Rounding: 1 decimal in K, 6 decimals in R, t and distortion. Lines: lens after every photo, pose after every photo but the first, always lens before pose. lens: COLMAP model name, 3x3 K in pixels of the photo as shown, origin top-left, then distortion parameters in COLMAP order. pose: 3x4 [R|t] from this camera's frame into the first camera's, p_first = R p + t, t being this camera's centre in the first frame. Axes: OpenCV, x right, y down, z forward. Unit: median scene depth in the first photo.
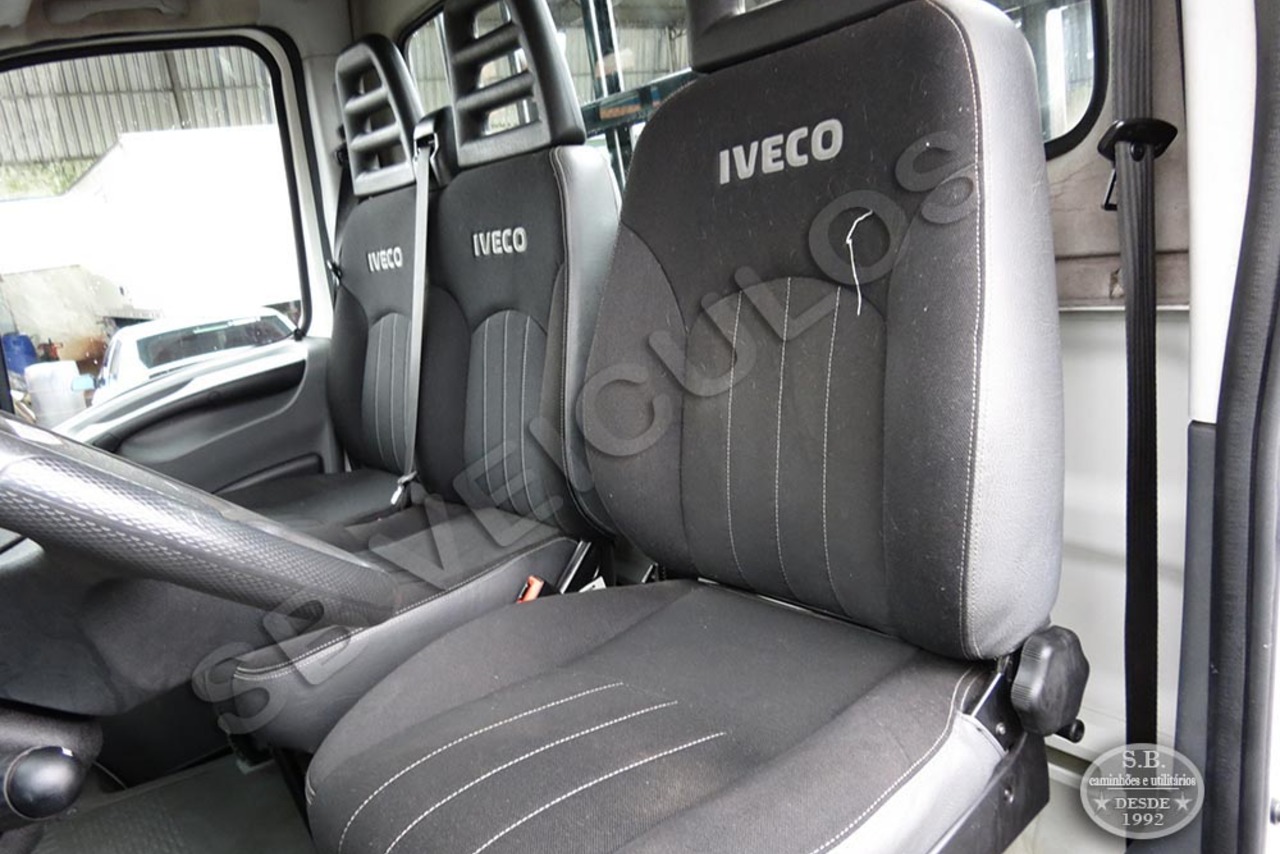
lens RADIAL K [[985.1, 0, 620.7], [0, 985.1, 426.1], [0, 0, 1]] dist [-0.009389, -0.001808]
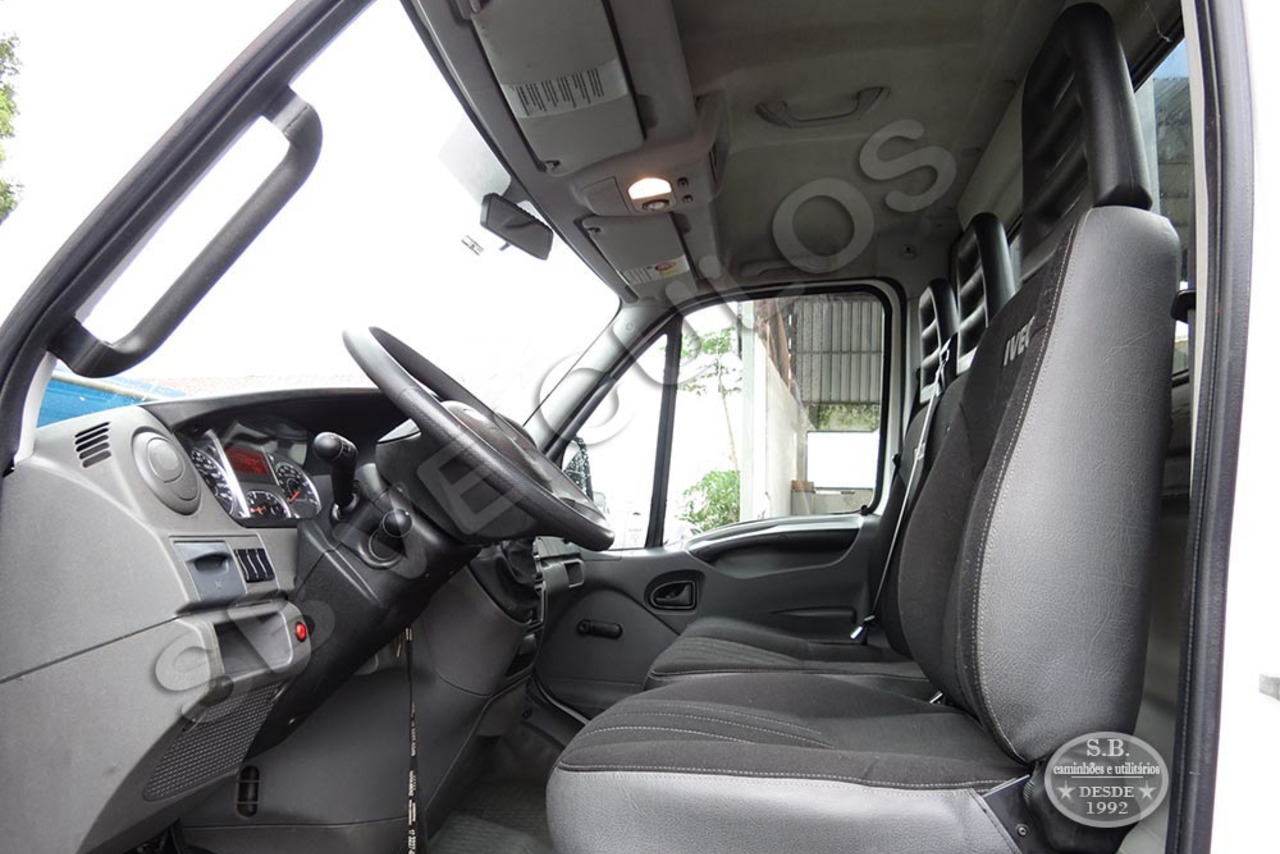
lens RADIAL K [[985.1, 0, 620.7], [0, 985.1, 426.1], [0, 0, 1]] dist [-0.009389, -0.001808]
pose [[0.680413, 0.100976, -0.725839, 0.377579], [-0.291533, 0.946010, -0.141683, 0.078539], [0.672344, 0.308009, 0.673115, -0.074532]]
